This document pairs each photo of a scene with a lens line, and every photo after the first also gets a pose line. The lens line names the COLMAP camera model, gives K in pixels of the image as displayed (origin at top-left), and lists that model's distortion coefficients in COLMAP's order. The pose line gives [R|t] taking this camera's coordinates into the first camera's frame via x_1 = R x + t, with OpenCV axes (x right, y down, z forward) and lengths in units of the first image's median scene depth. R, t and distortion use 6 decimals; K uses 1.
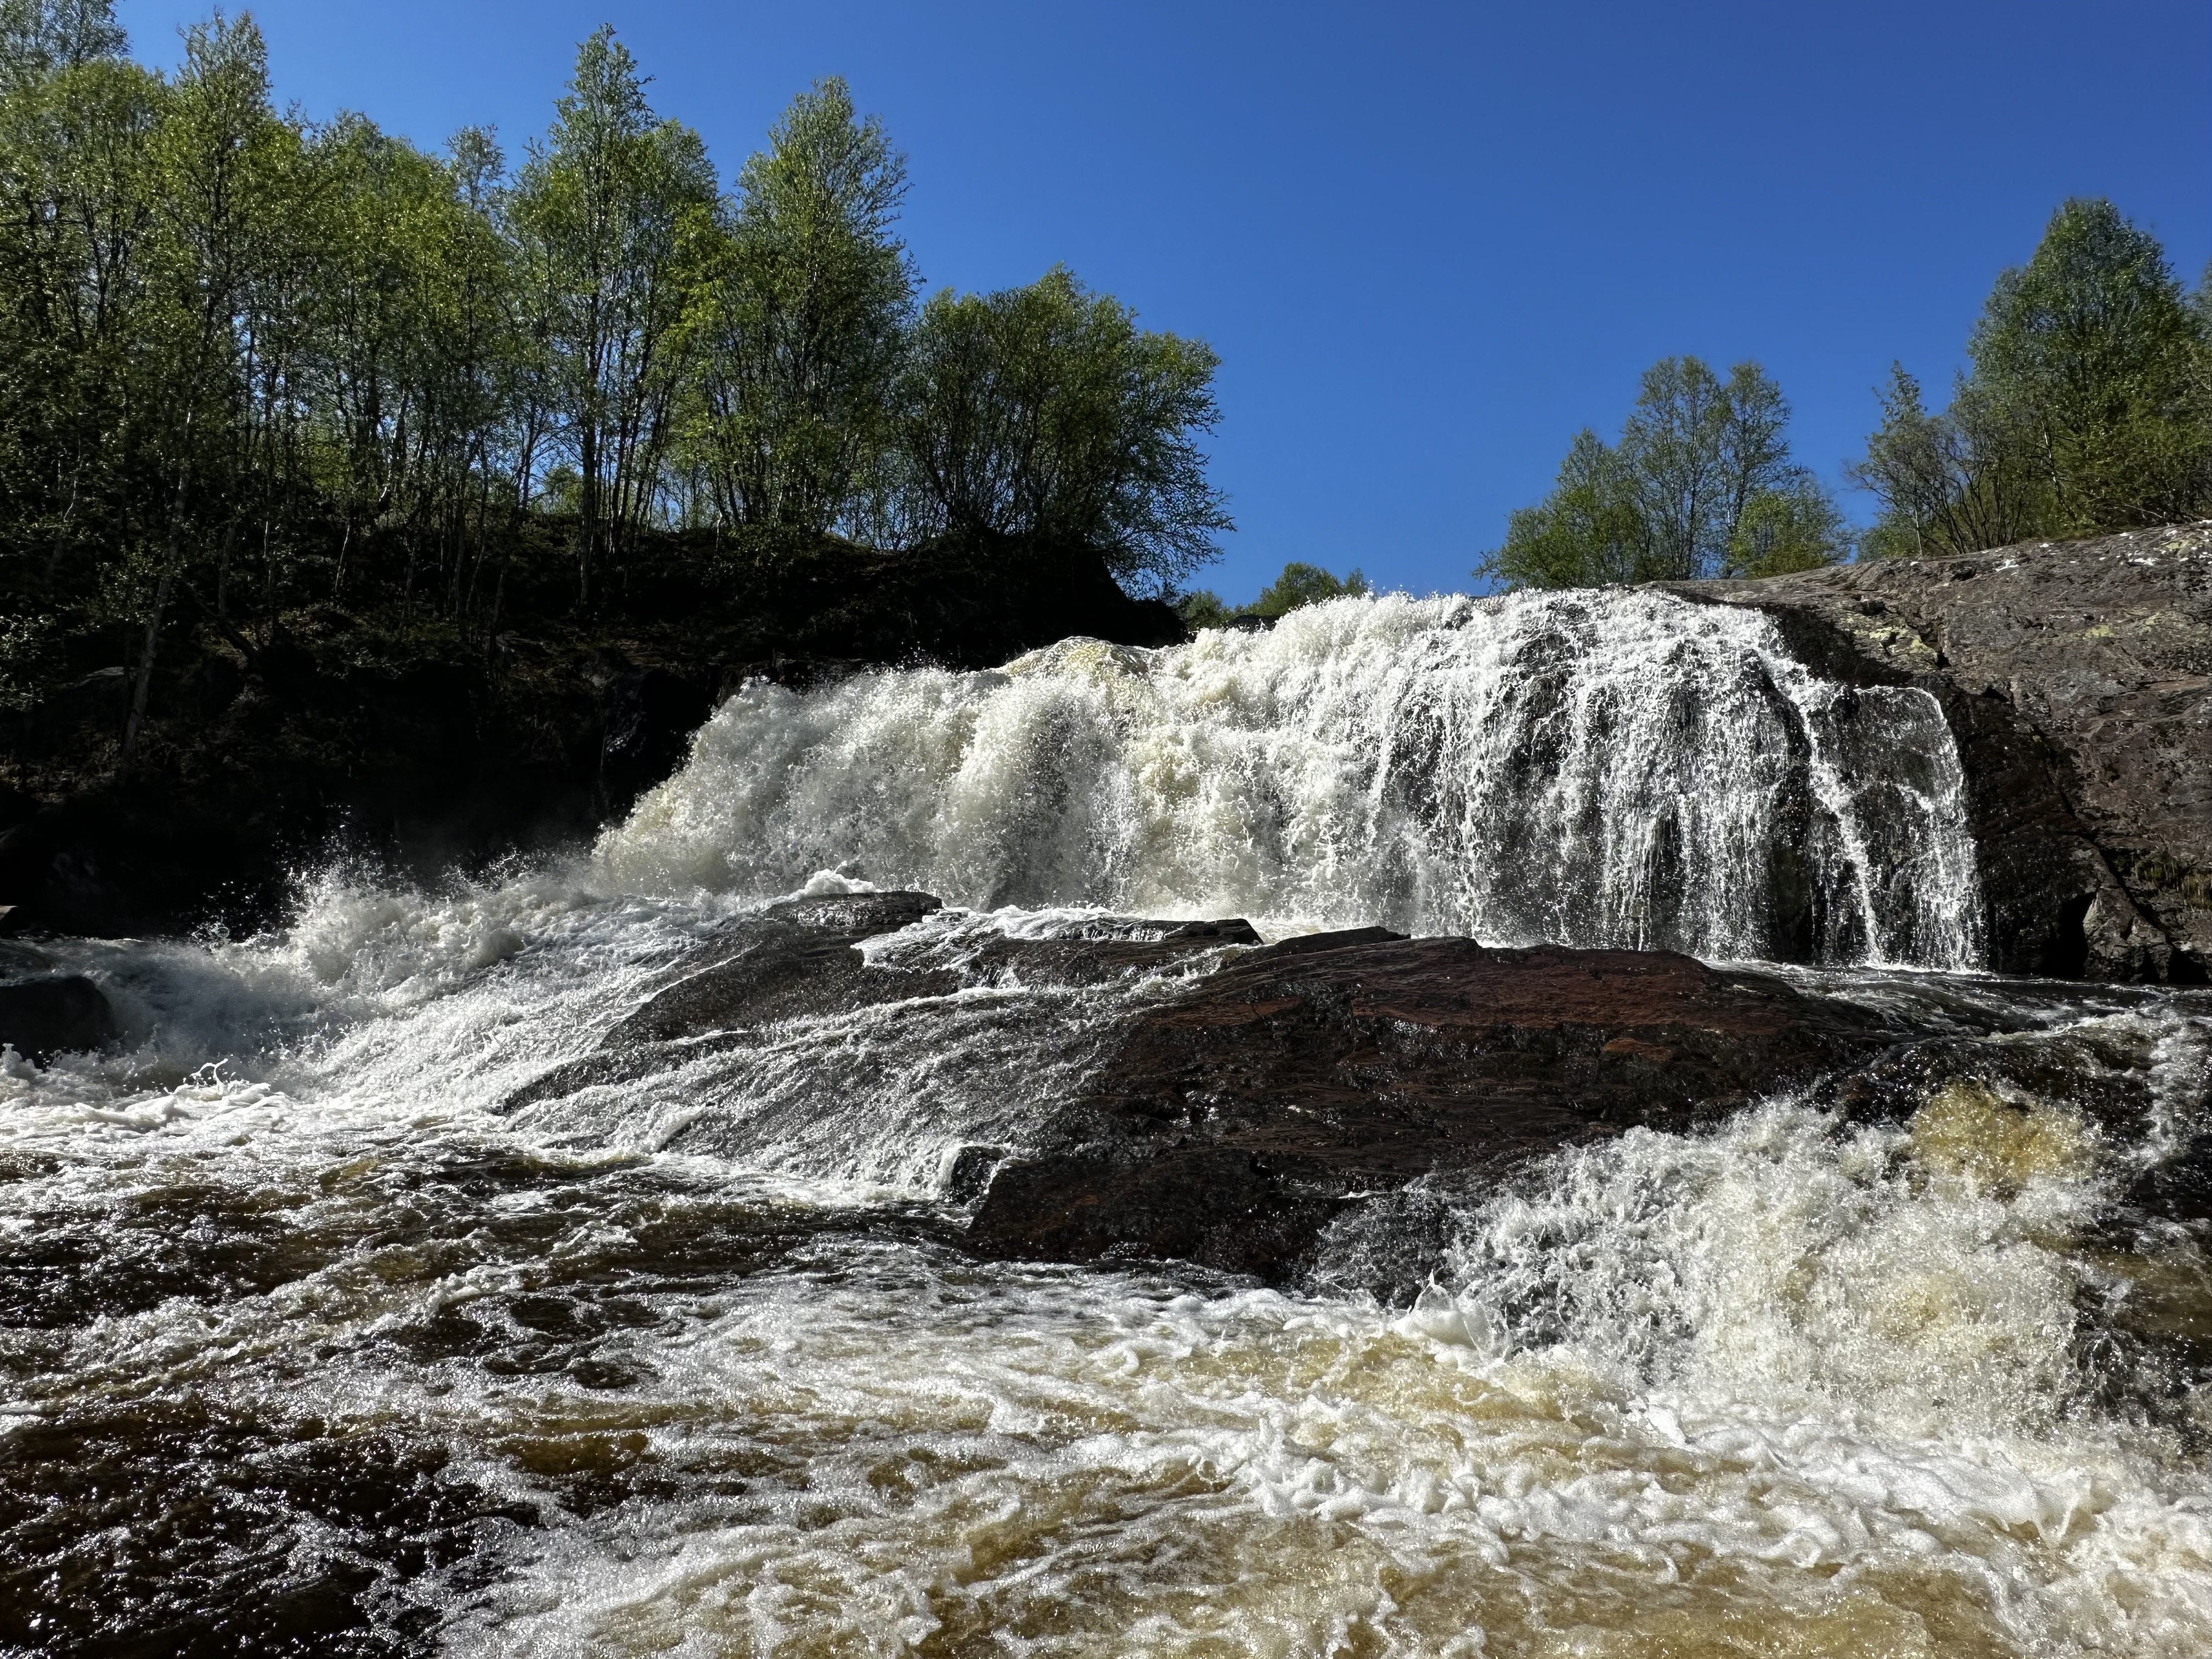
lens RADIAL K [[1434.8, 0, 1106.0], [0, 1434.8, 829.5], [0, 0, 1]] dist [-0.000984, -0.000077]
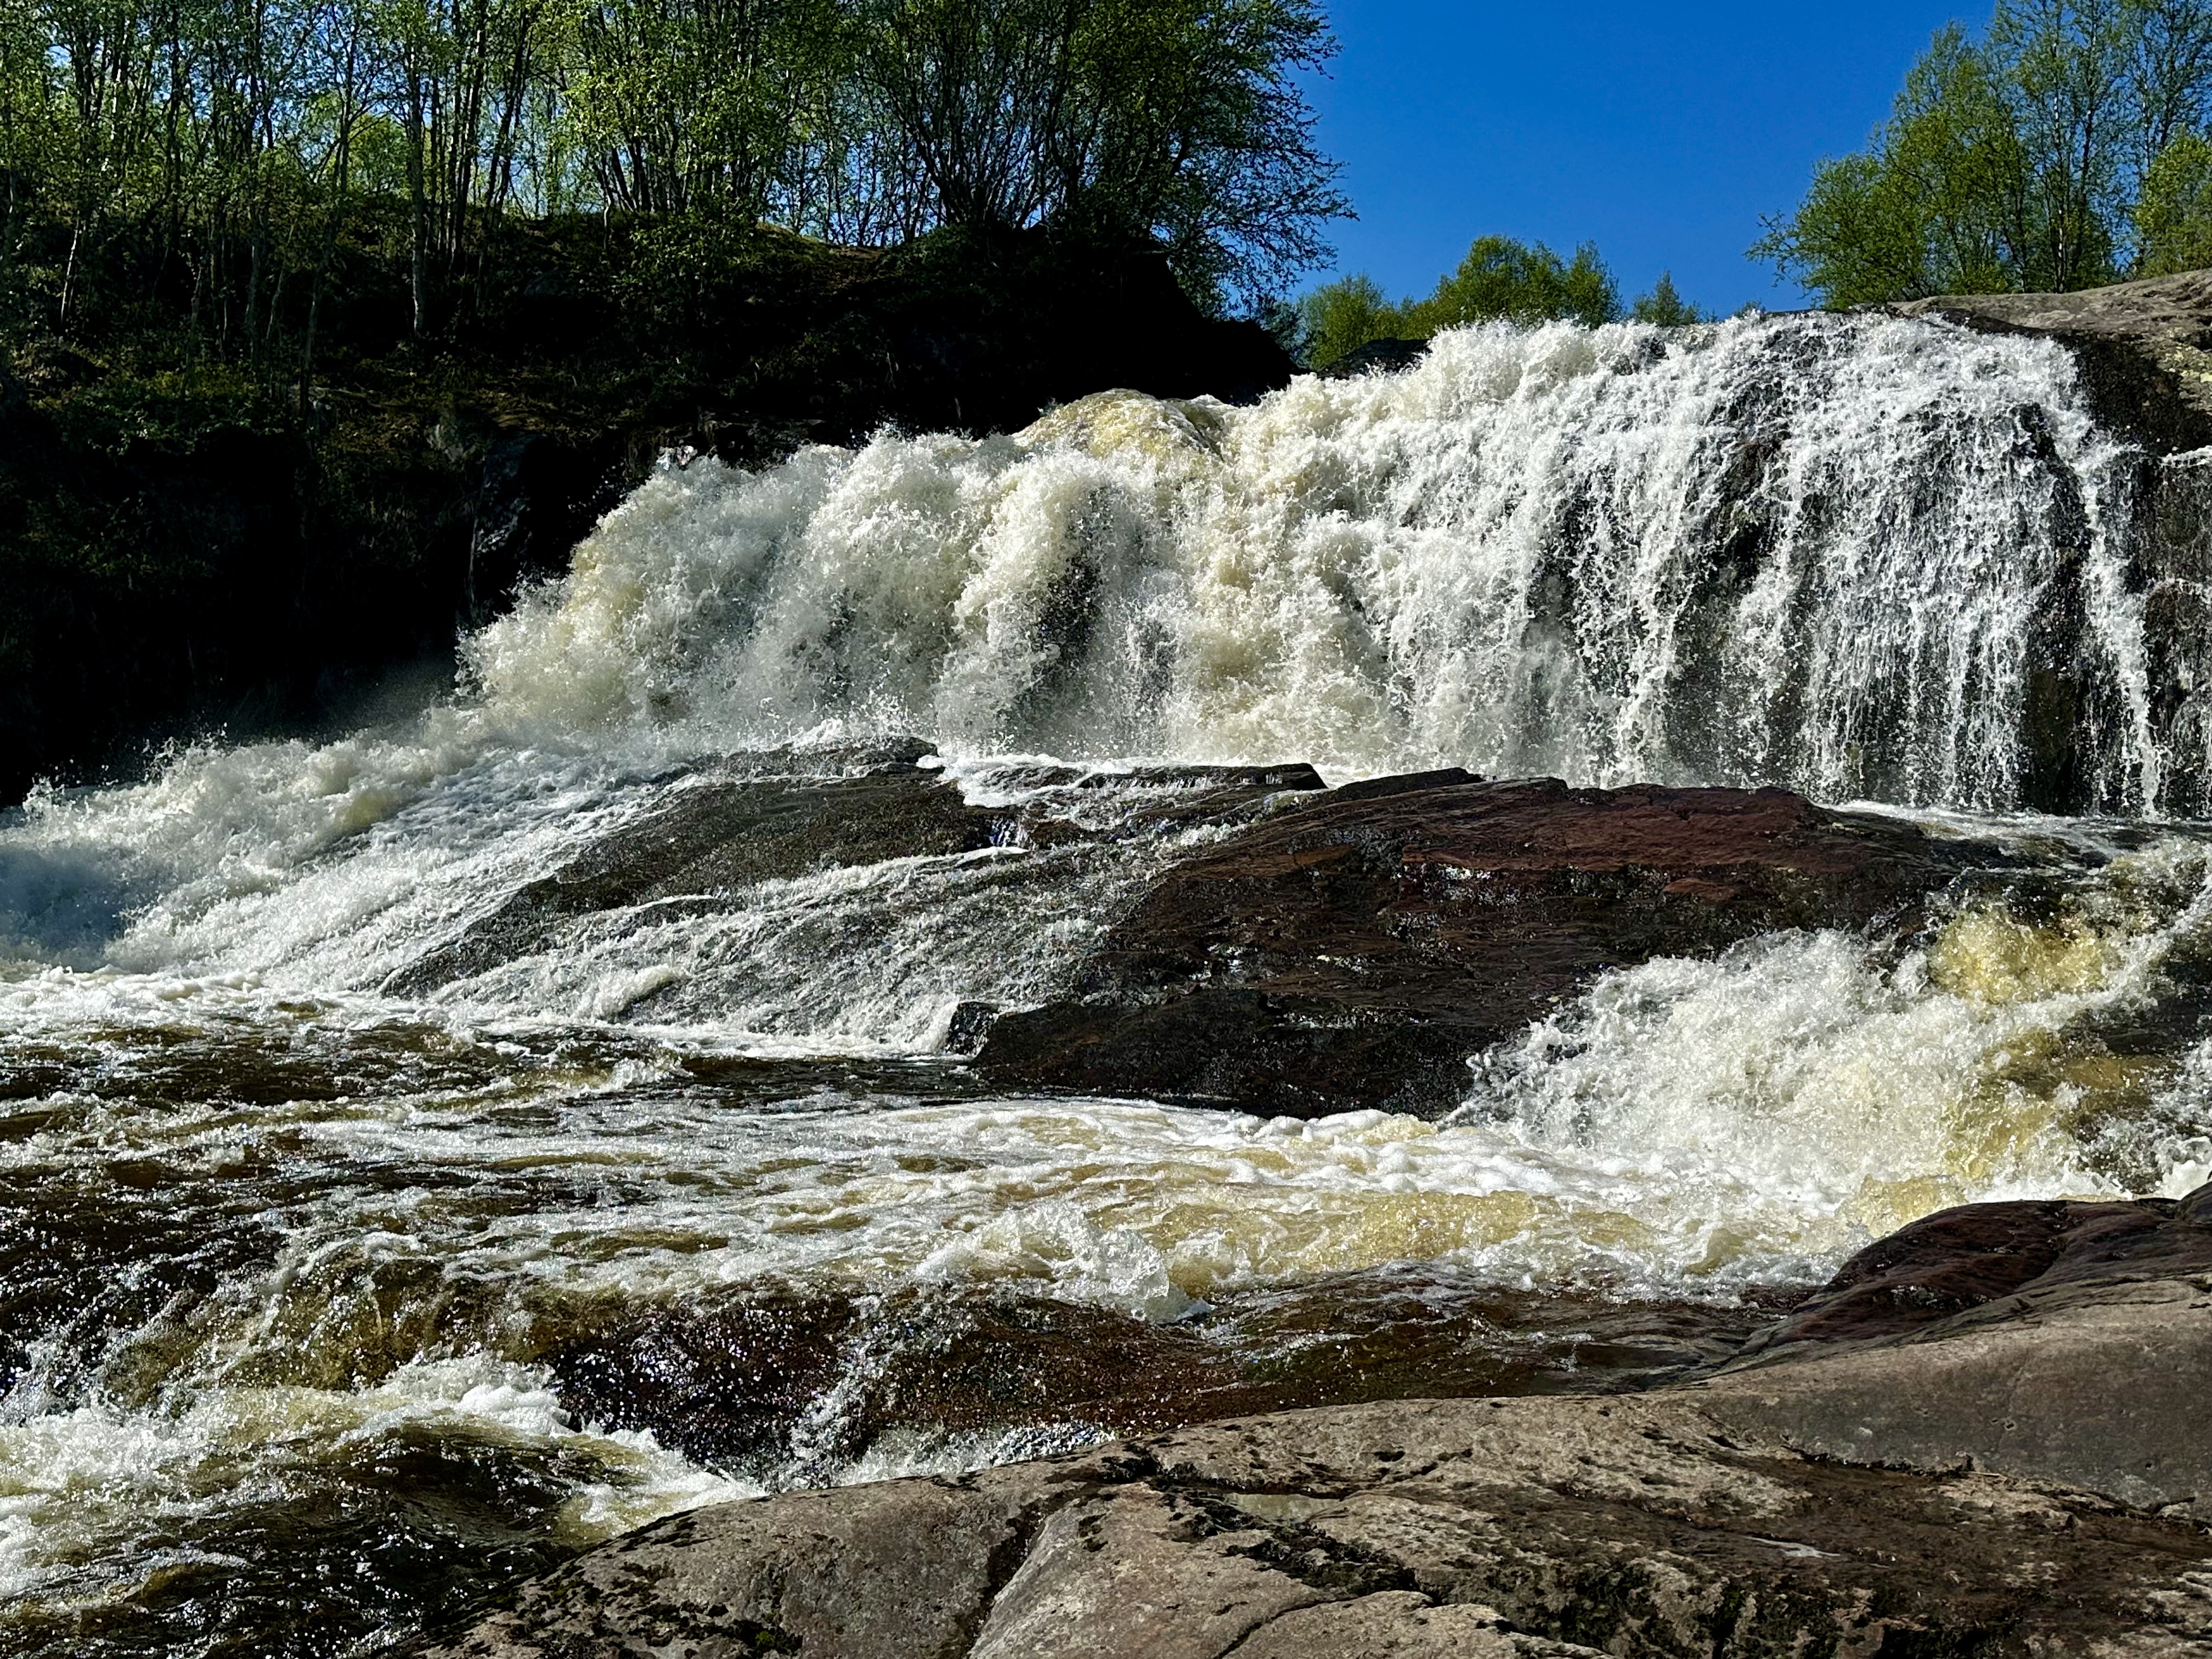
lens RADIAL K [[2481.0, 0, 1106.0], [0, 2481.0, 829.5], [0, 0, 1]] dist [0.201899, -0.557084]
pose [[0.998807, -0.003636, -0.048692, 0.037030], [0.006868, 0.997771, 0.066376, 0.004037], [0.048342, -0.066632, 0.996606, -0.299516]]
